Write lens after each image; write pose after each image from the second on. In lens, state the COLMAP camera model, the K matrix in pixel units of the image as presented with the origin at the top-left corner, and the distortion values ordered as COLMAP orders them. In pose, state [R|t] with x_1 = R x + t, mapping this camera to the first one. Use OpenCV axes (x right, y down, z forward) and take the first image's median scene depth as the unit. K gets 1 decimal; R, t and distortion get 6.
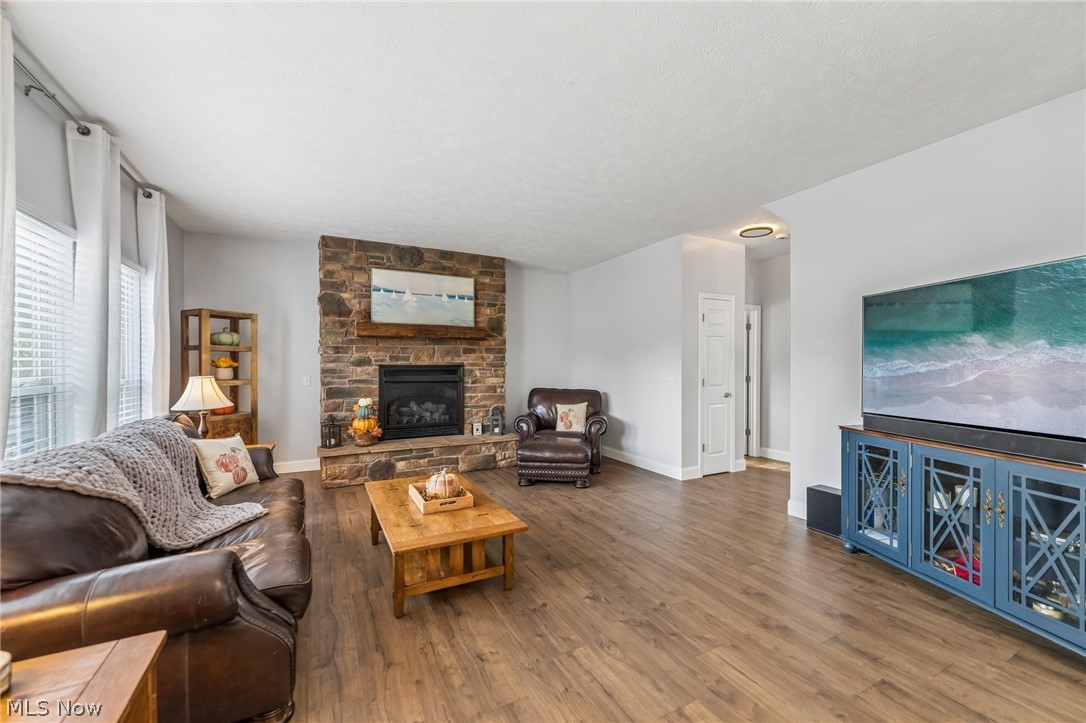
lens RADIAL K [[438.6, 0, 540.2], [0, 438.6, 366.5], [0, 0, 1]] dist [0.000860, -0.000447]
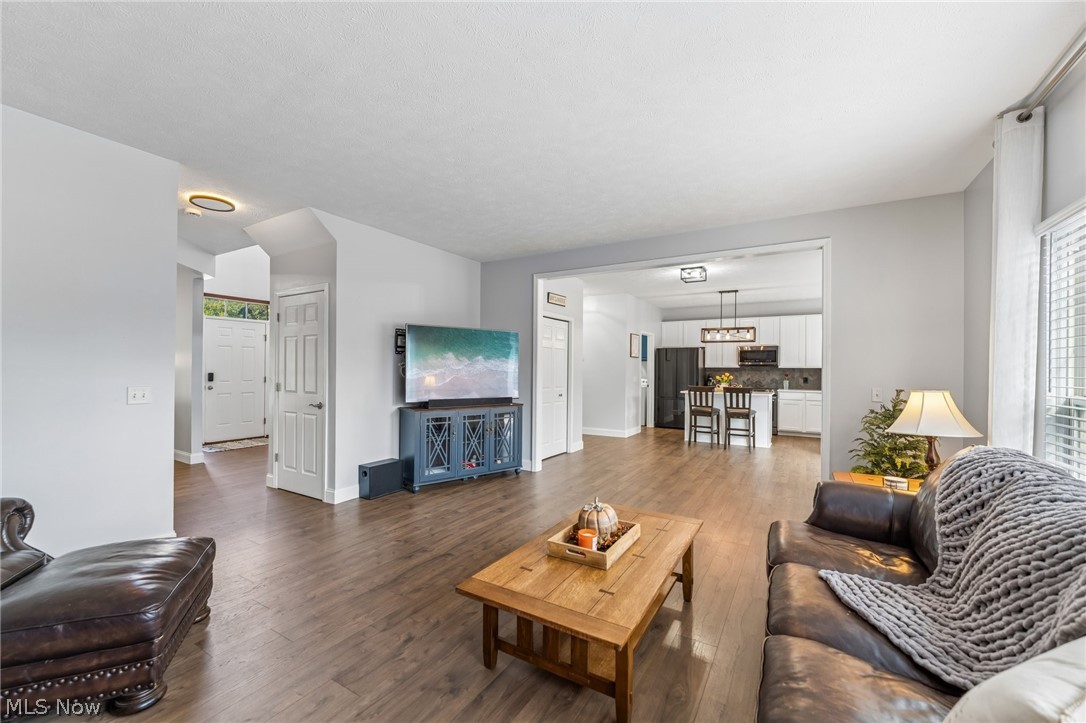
lens RADIAL K [[438.6, 0, 537.3], [0, 438.6, 369.0], [0, 0, 1]] dist [0.000860, -0.000447]
pose [[-0.520964, -0.004420, 0.853567, -0.469916], [-0.004064, 0.999988, 0.002697, -0.005672], [-0.853569, -0.002063, -0.520976, 0.837949]]
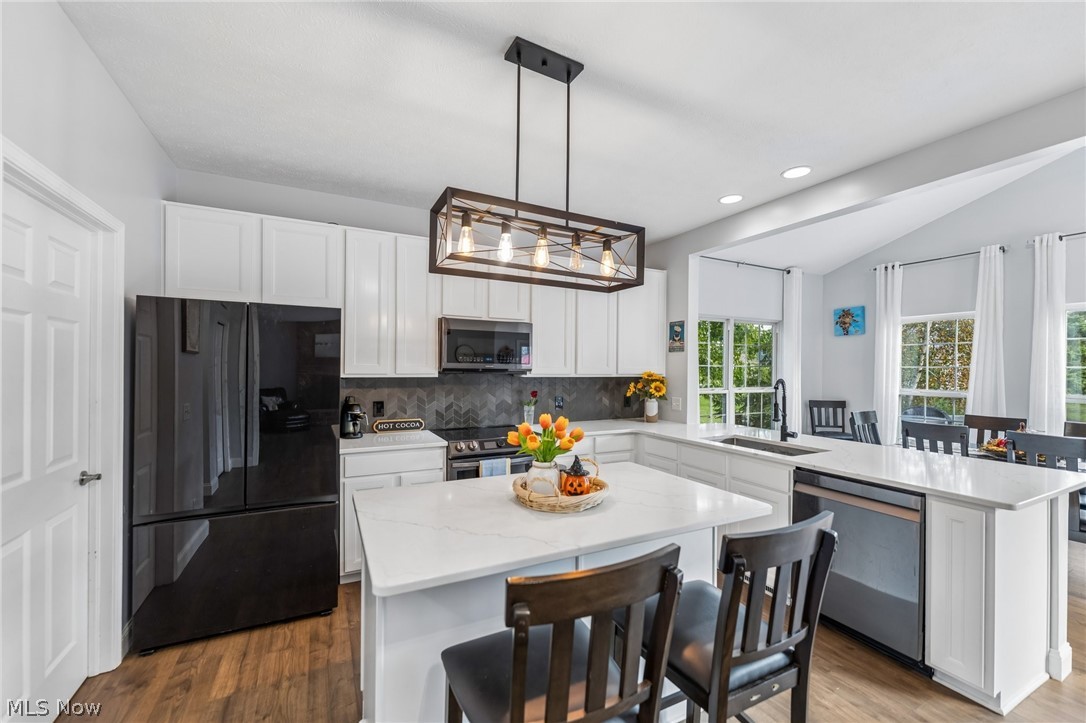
lens RADIAL K [[438.6, 0, 545.2], [0, 438.6, 368.6], [0, 0, 1]] dist [0.000860, -0.000447]
pose [[-0.999960, -0.008910, -0.000429, 0.505109], [-0.008912, 0.999946, 0.005252, -0.027590], [0.000383, 0.005255, -0.999986, -0.191376]]
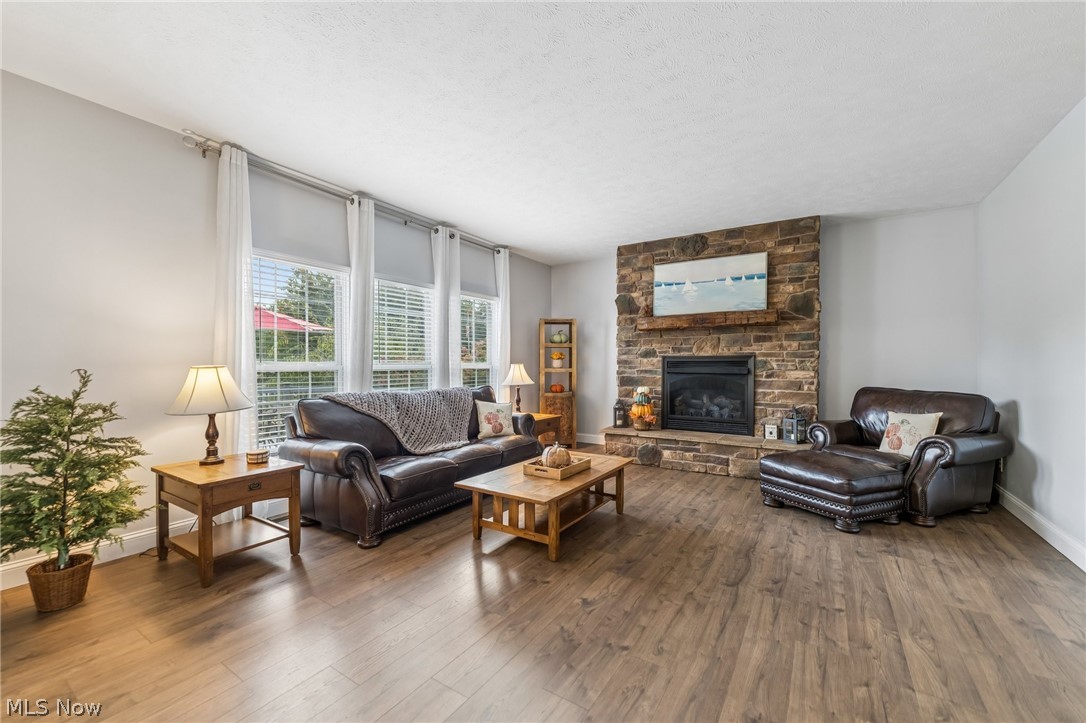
lens RADIAL K [[438.6, 0, 532.5], [0, 438.6, 369.2], [0, 0, 1]] dist [0.000860, -0.000447]
pose [[0.485050, 0.009805, -0.874431, 0.405230], [-0.003482, 0.999951, 0.009281, 0.018786], [0.874479, -0.001457, 0.485061, 0.221700]]
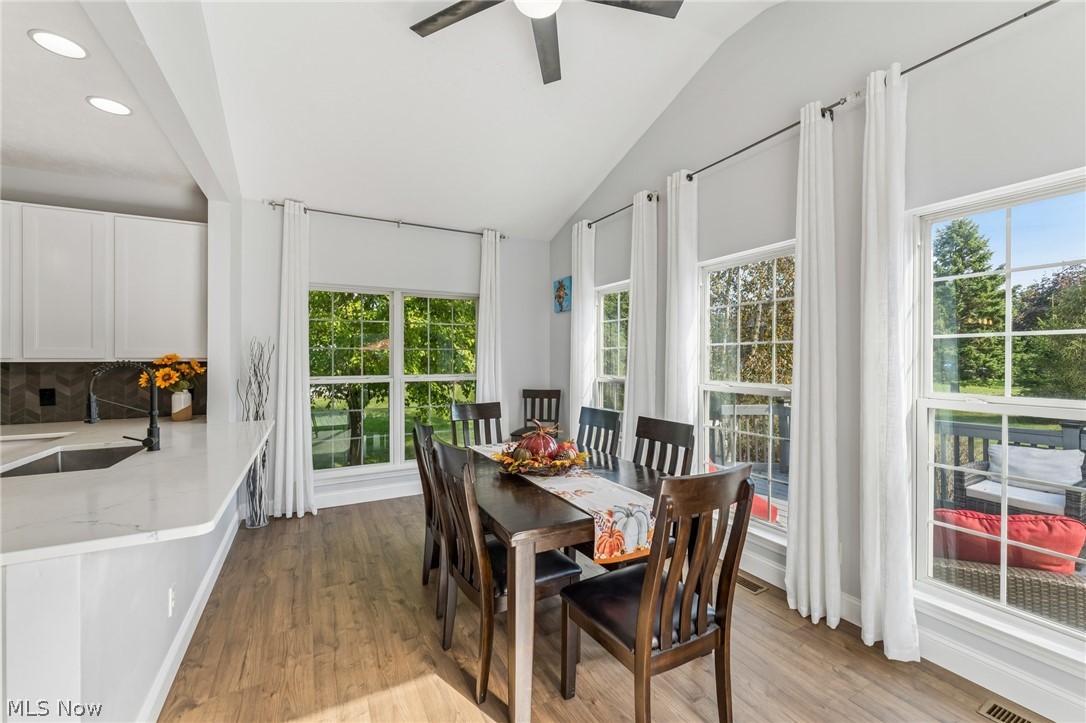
lens RADIAL K [[438.6, 0, 557.6], [0, 438.6, 370.5], [0, 0, 1]] dist [0.000860, -0.000447]
pose [[-0.999923, -0.000003, -0.012392, -0.248626], [-0.000416, 0.999445, 0.033296, -0.018457], [0.012385, 0.033299, -0.999369, -0.369686]]
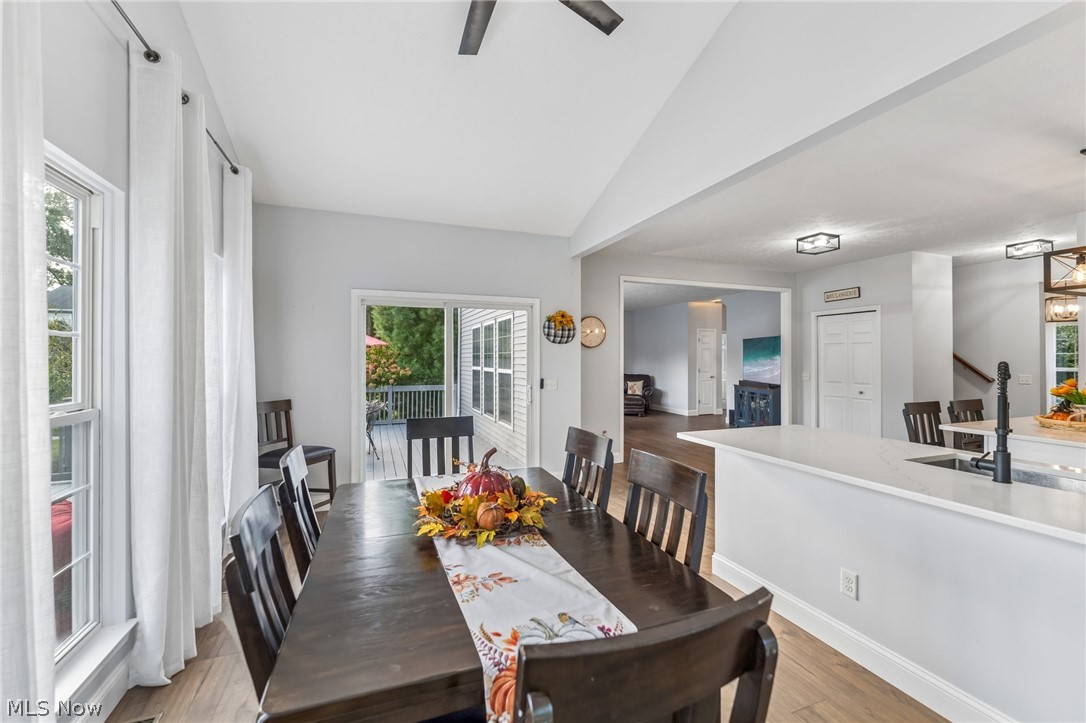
lens RADIAL K [[438.6, 0, 539.0], [0, 438.6, 355.0], [0, 0, 1]] dist [0.000860, -0.000447]
pose [[0.992234, 0.003744, -0.124329, -0.129257], [-0.004533, 0.999971, -0.006066, -0.022001], [0.124303, 0.006582, 0.992222, -1.159380]]
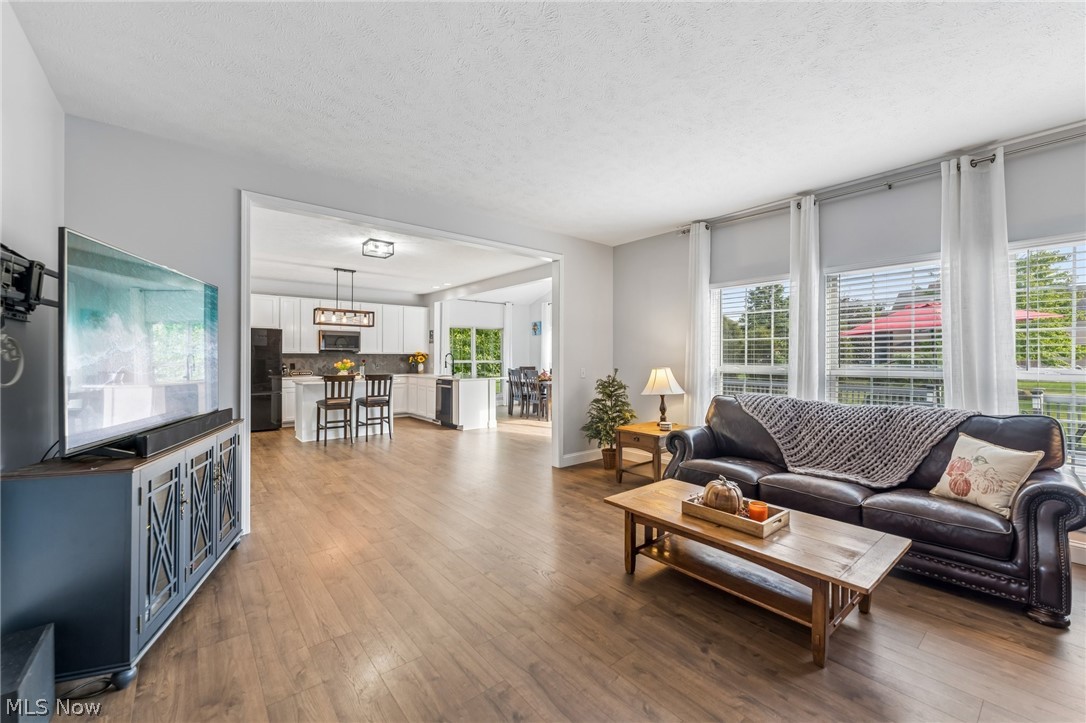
lens RADIAL K [[438.6, 0, 548.3], [0, 438.6, 355.4], [0, 0, 1]] dist [0.000860, -0.000447]
pose [[-0.976506, -0.001624, -0.215483, 0.169034], [-0.001591, 0.999999, -0.000323, -0.003896], [0.215483, 0.000028, -0.976508, 0.979601]]
